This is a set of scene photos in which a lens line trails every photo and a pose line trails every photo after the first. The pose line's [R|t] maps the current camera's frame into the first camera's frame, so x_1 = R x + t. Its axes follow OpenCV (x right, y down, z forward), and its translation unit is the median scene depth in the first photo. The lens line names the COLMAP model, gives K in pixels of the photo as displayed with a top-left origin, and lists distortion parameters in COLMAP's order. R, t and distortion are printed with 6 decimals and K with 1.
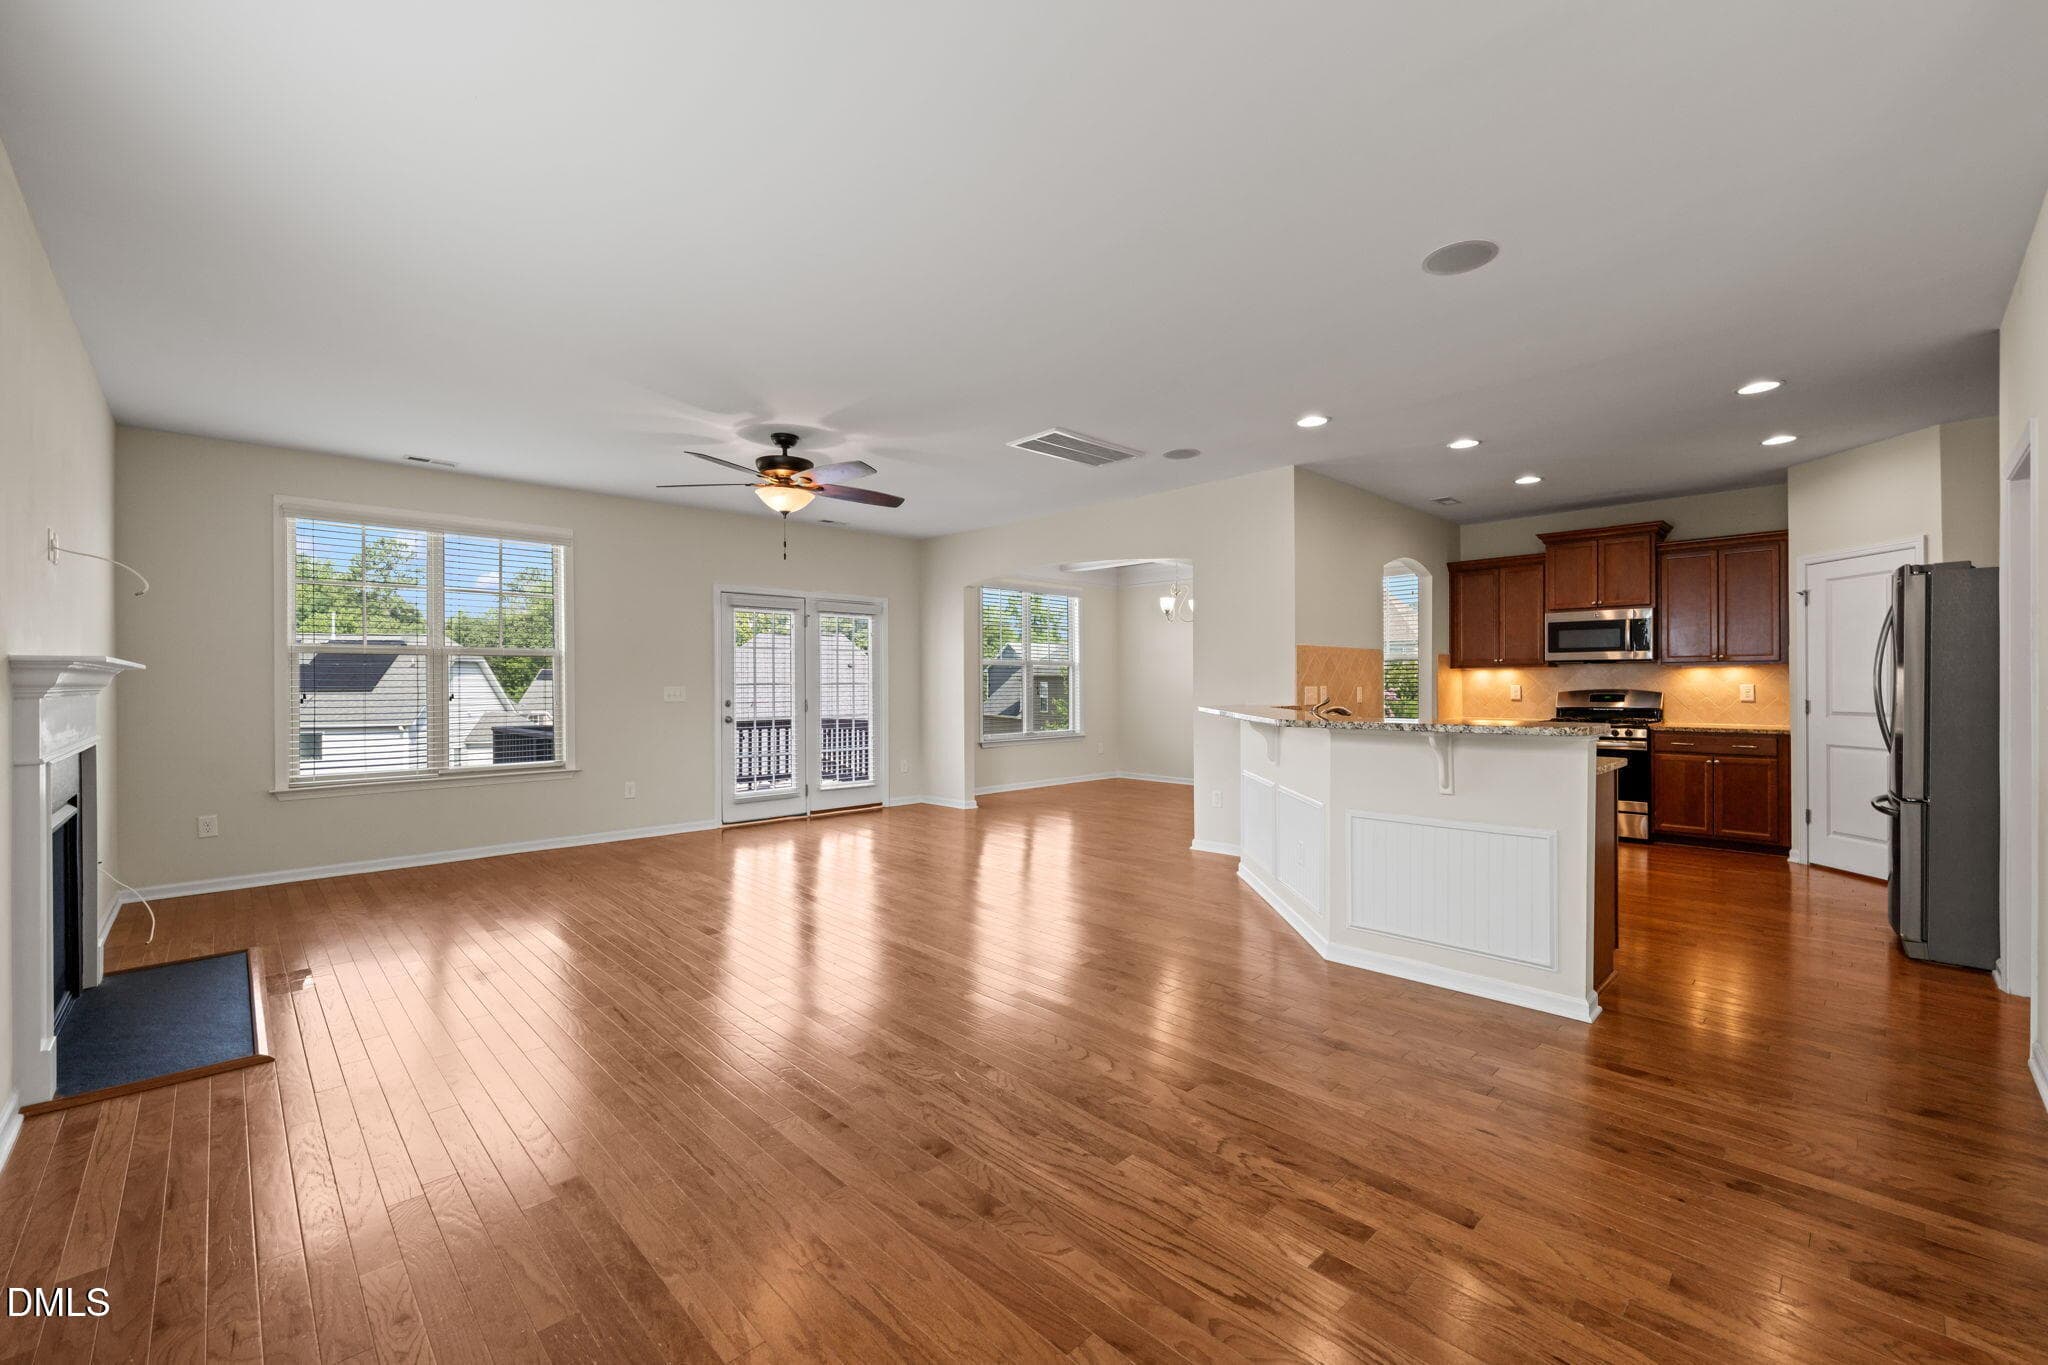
lens RADIAL K [[829.7, 0, 1059.2], [0, 829.7, 684.5], [0, 0, 1]] dist [-0.013316, -0.000138]
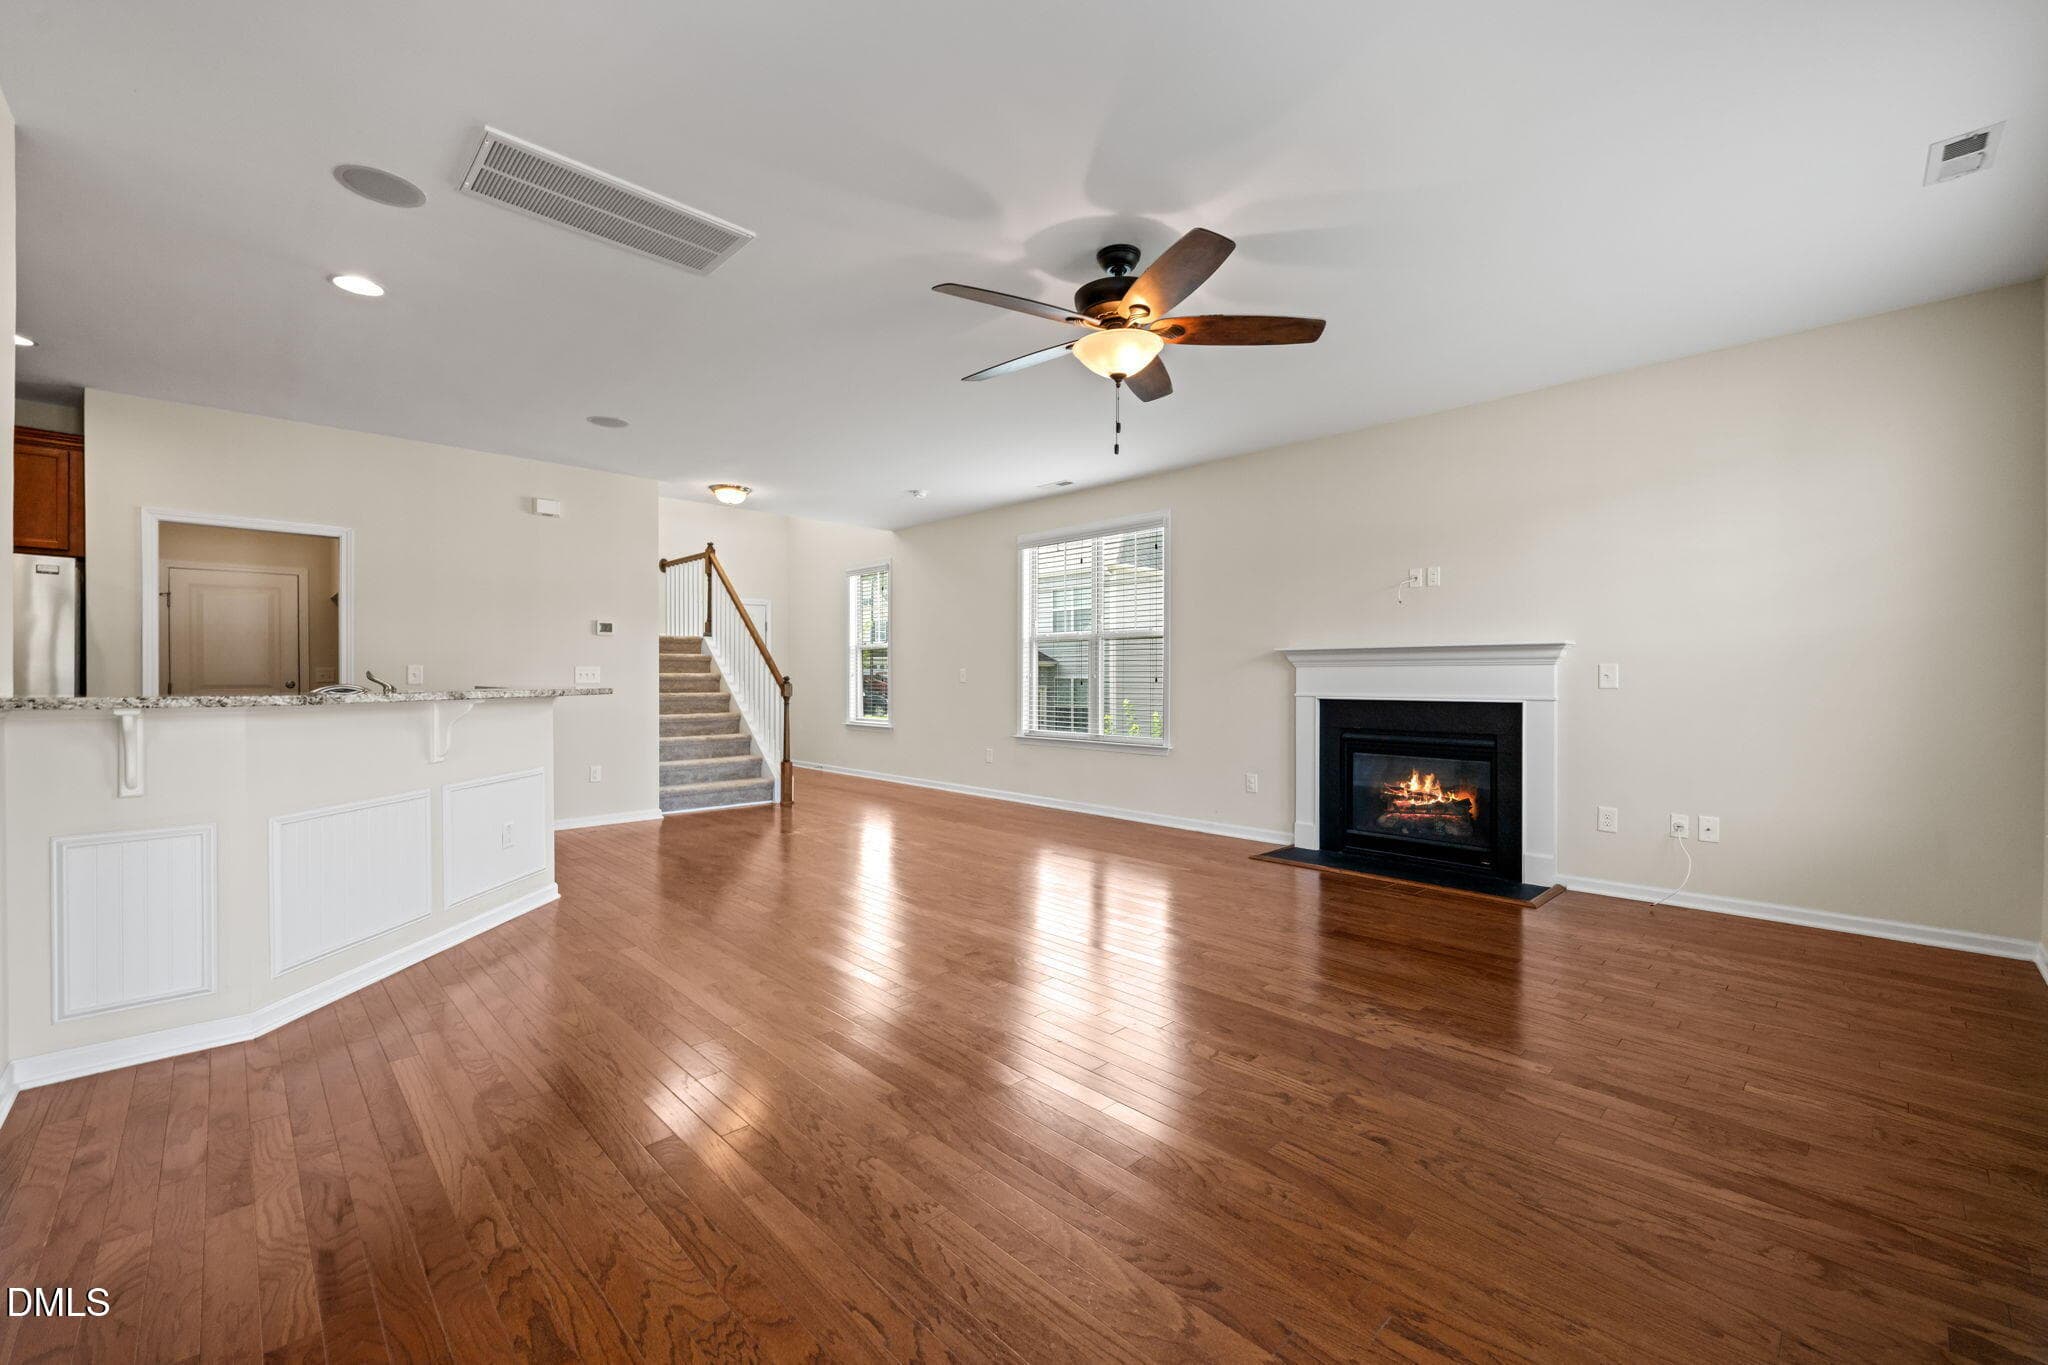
lens RADIAL K [[837.7, 0, 1024.0], [0, 837.7, 682.5], [0, 0, 1]] dist [-0.001379, -0.000181]
pose [[-0.999322, 0.000492, 0.036826, -0.209385], [0.000805, 0.999964, 0.008477, 0.013671], [-0.036821, 0.008501, -0.999286, 1.212622]]
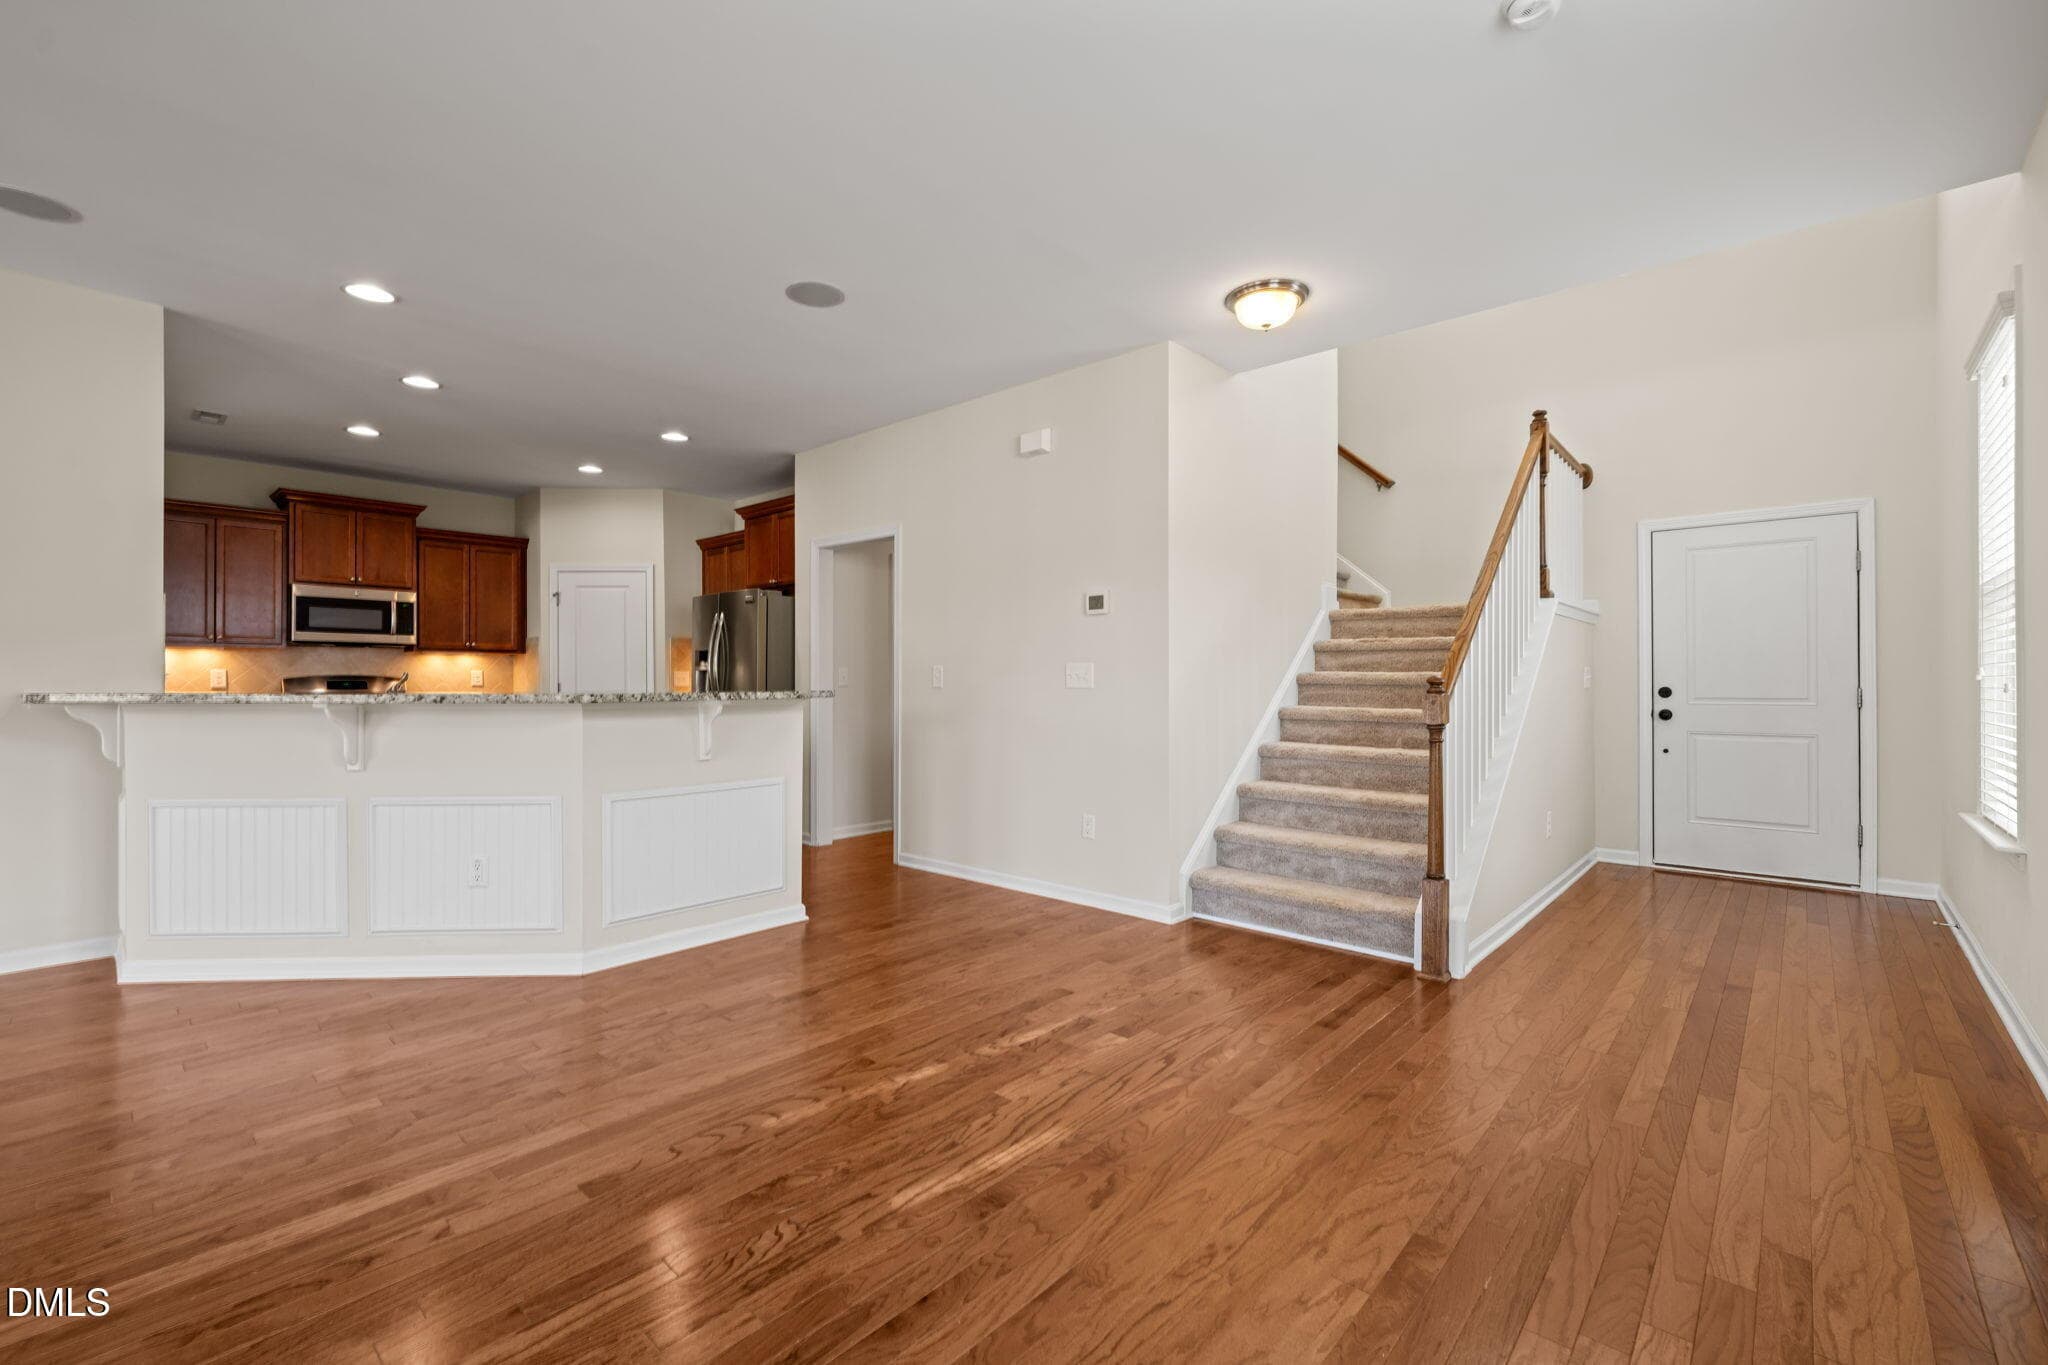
lens RADIAL K [[874.8, 0, 981.0], [0, 874.8, 682.7], [0, 0, 1]] dist [-0.013105, 0.006168]
pose [[-0.018212, -0.000546, 0.999834, -0.342075], [0.003086, 0.999995, 0.000602, 0.017463], [-0.999829, 0.003097, -0.018210, 0.349490]]
